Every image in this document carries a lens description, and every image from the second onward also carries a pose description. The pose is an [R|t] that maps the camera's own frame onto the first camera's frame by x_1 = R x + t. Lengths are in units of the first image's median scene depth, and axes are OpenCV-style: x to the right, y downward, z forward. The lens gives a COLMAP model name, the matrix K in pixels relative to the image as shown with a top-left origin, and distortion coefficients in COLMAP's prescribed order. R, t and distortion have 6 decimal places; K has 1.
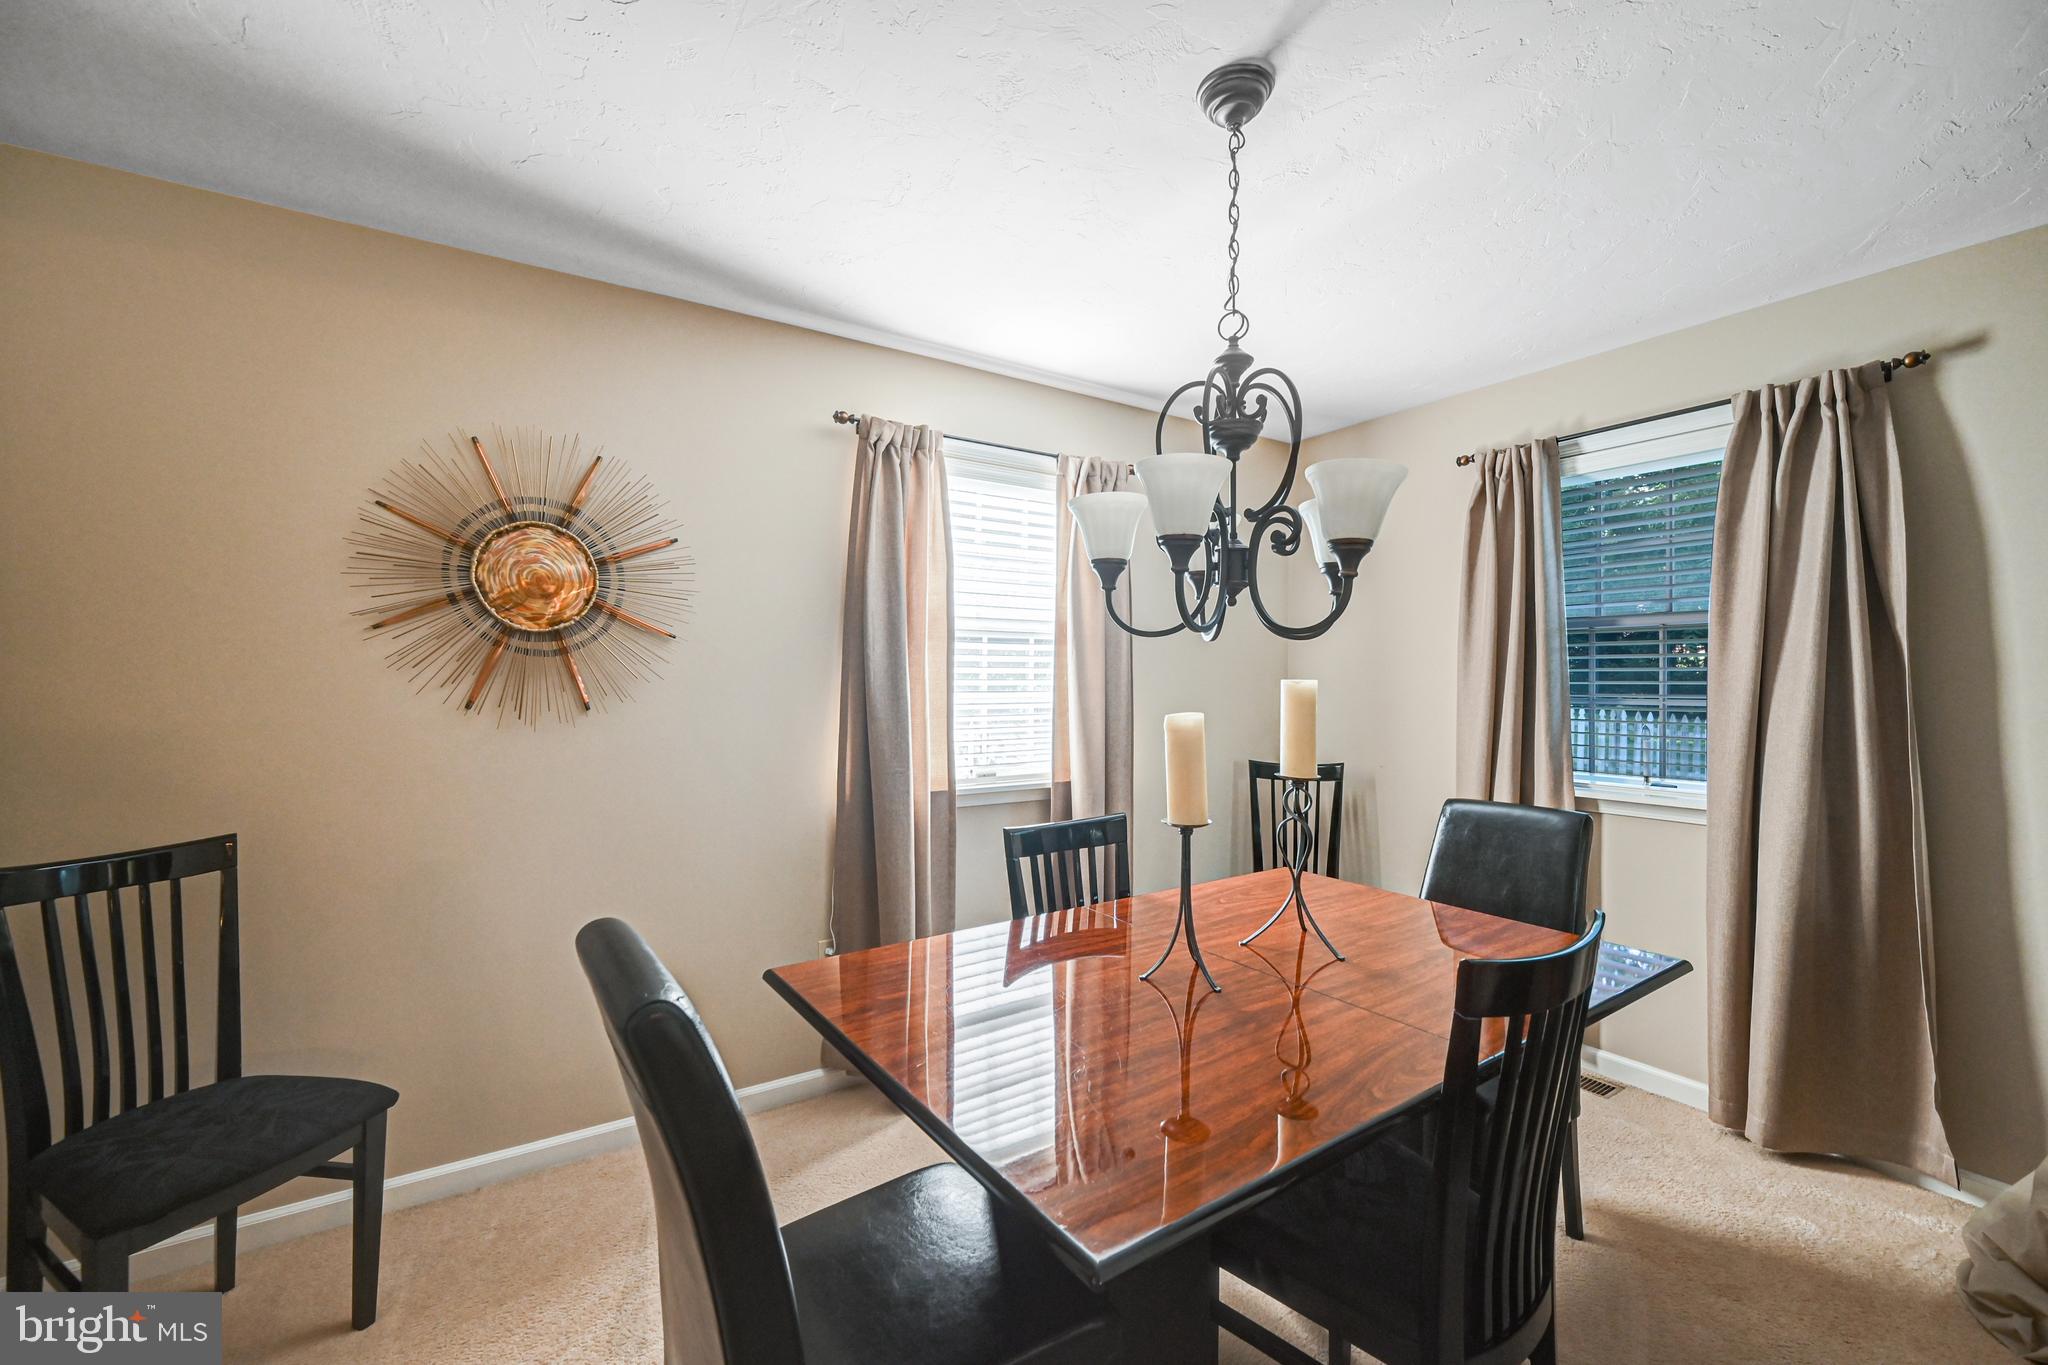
lens RADIAL K [[817.3, 0, 1020.1], [0, 817.3, 685.4], [0, 0, 1]] dist [-0.010079, 0.000470]
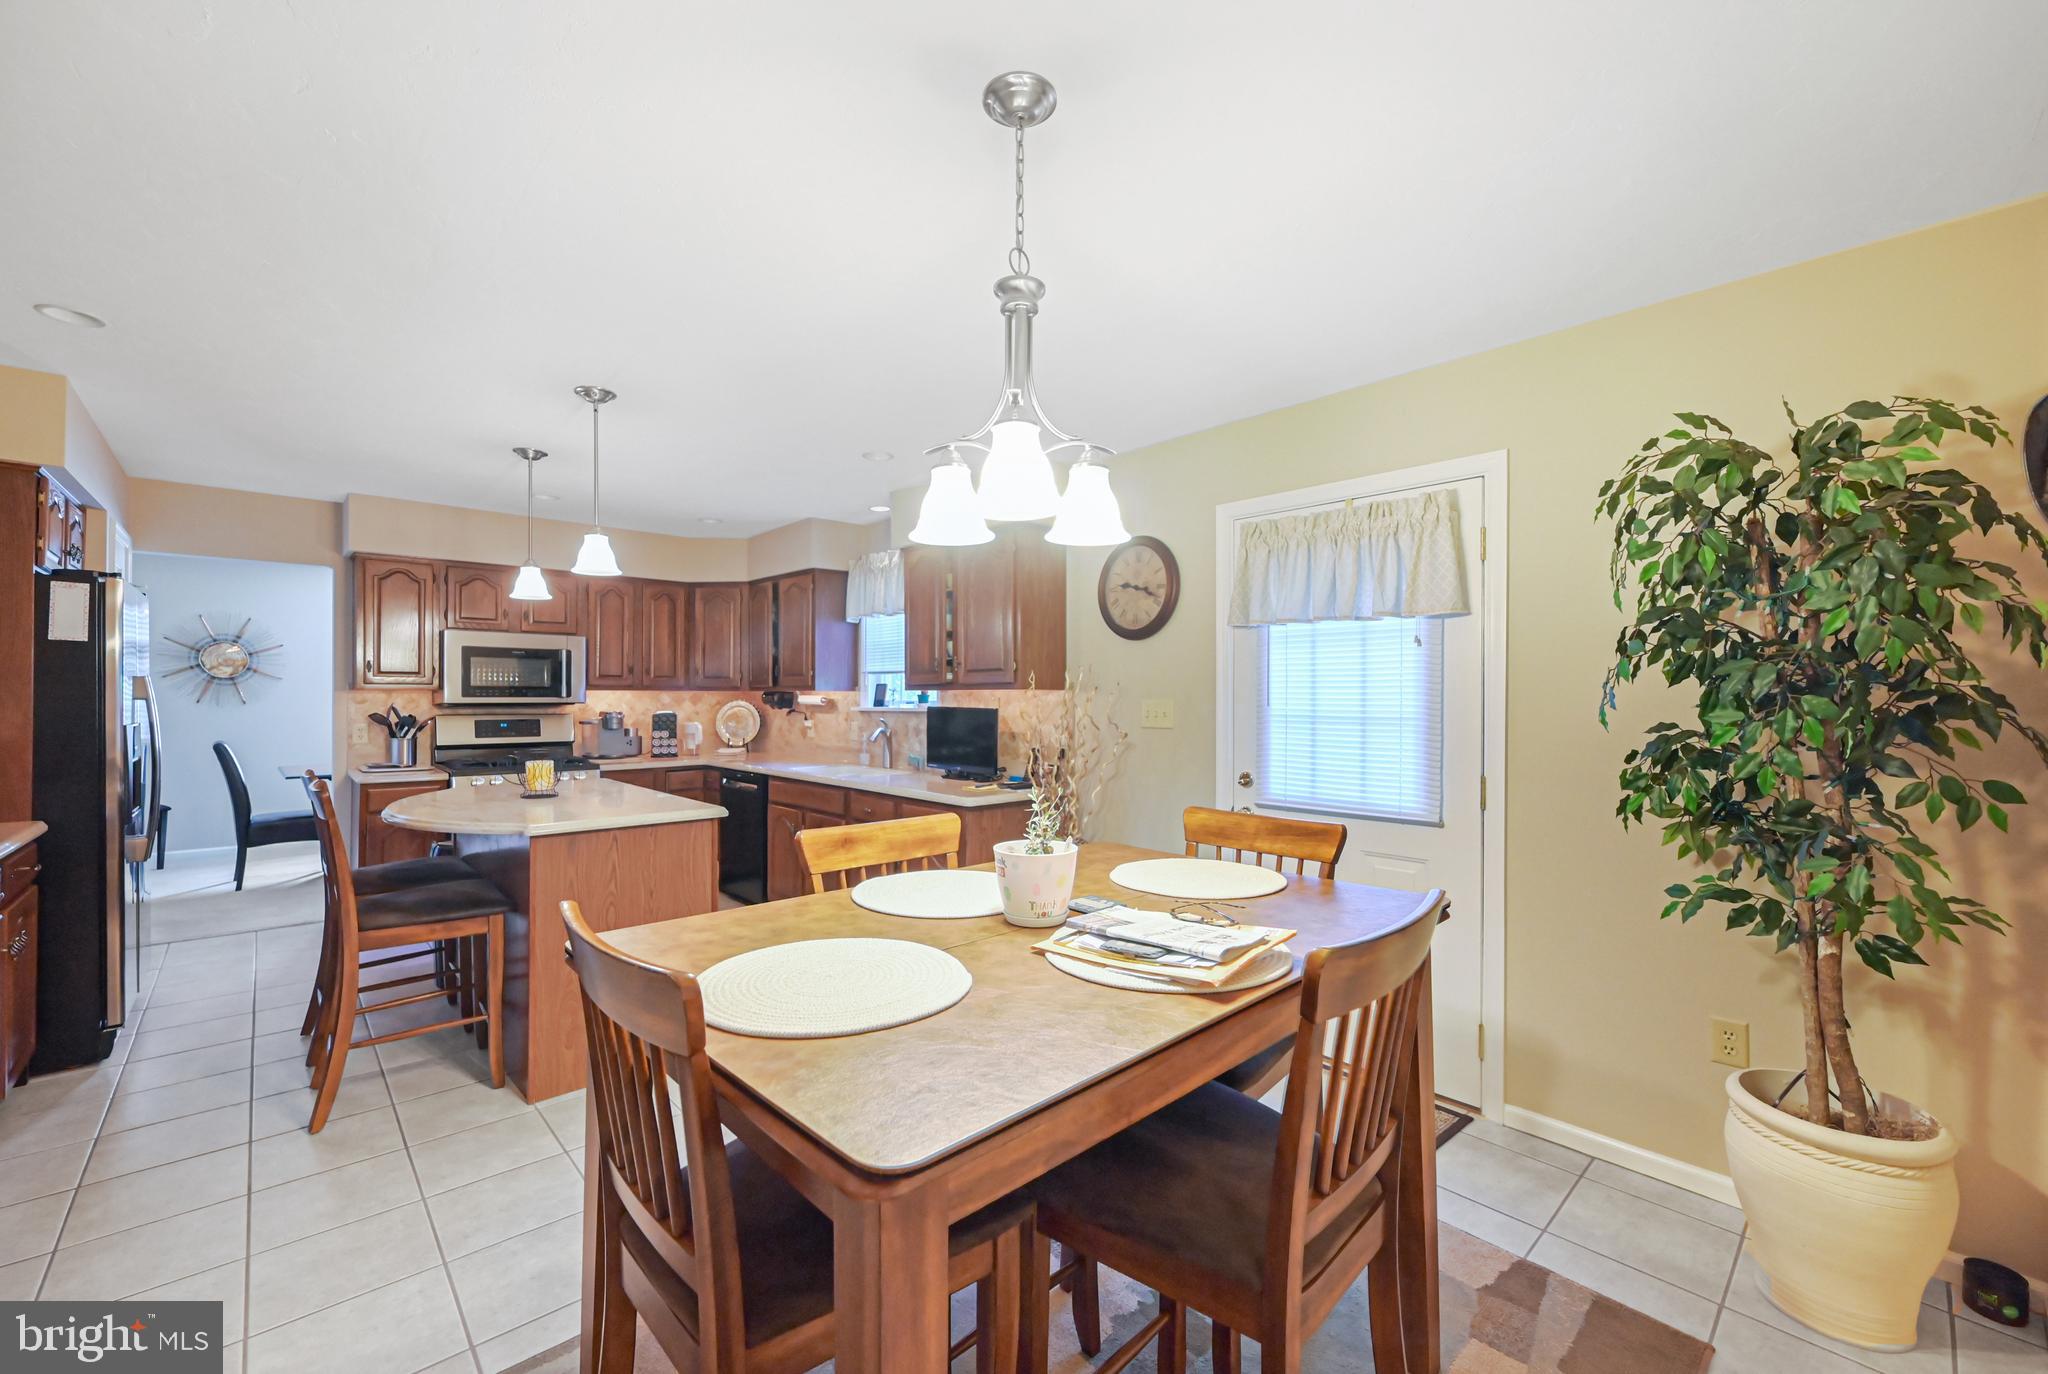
lens RADIAL K [[817.3, 0, 1032.4], [0, 817.3, 692.4], [0, 0, 1]] dist [-0.010079, 0.000470]
pose [[0.987389, 0.006473, 0.158183, 1.963179], [-0.005837, 0.999973, -0.004483, -0.014015], [-0.158208, 0.003503, 0.987400, -2.531945]]
